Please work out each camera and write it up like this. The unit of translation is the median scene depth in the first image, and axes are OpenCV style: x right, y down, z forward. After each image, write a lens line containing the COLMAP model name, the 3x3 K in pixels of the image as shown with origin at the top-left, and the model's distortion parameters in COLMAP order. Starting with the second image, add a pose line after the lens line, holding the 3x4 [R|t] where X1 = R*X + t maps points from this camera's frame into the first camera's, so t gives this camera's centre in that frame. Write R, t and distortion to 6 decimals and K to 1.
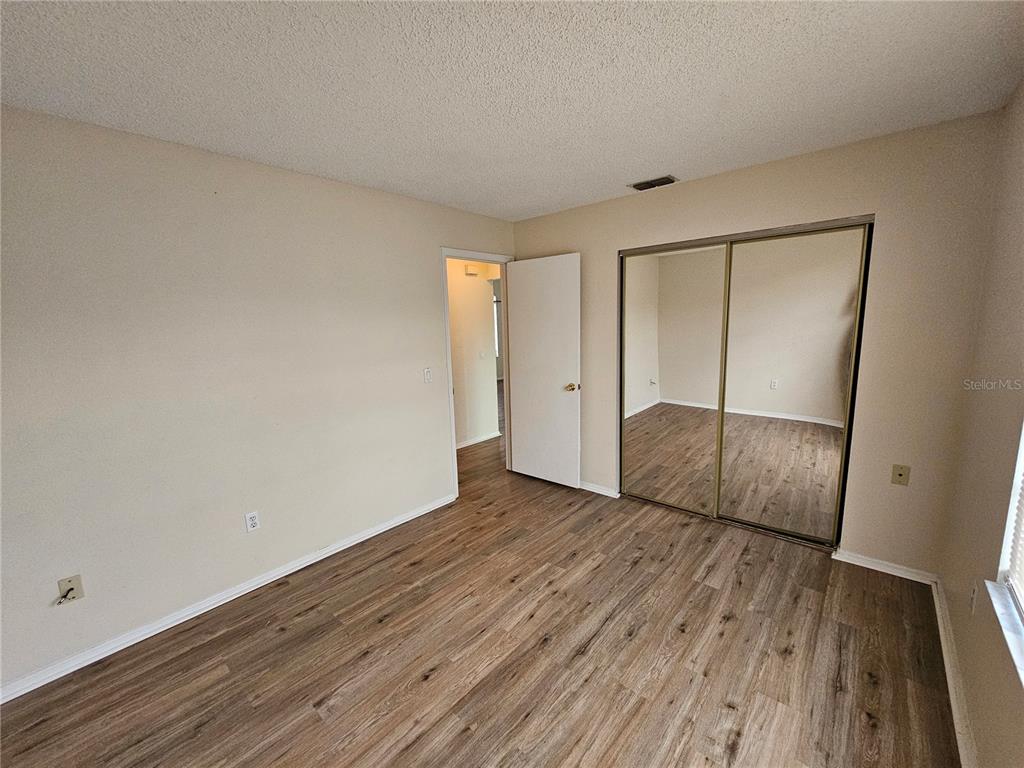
lens RADIAL K [[417.1, 0, 507.5], [0, 417.1, 385.1], [0, 0, 1]] dist [0.002610, 0.000009]
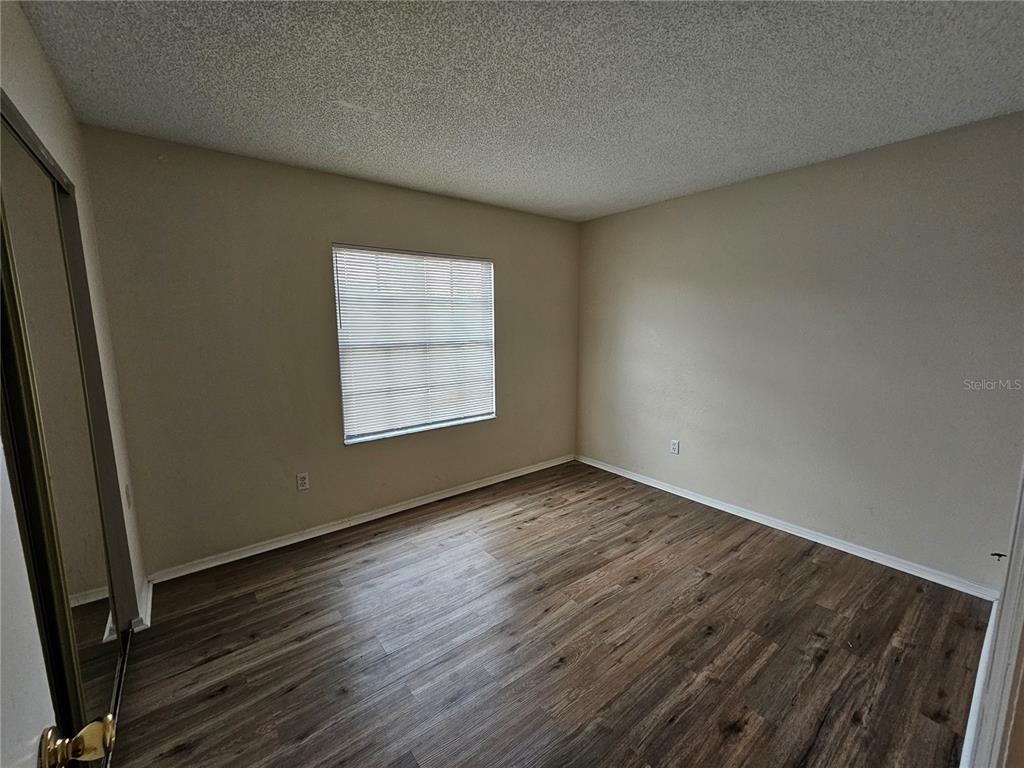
lens RADIAL K [[417.1, 0, 510.3], [0, 417.1, 383.8], [0, 0, 1]] dist [0.002610, 0.000009]
pose [[-0.982953, 0.010503, 0.183556, -0.043697], [0.063431, 0.956441, 0.284950, -0.241568], [-0.172568, 0.291736, -0.940803, 1.771459]]
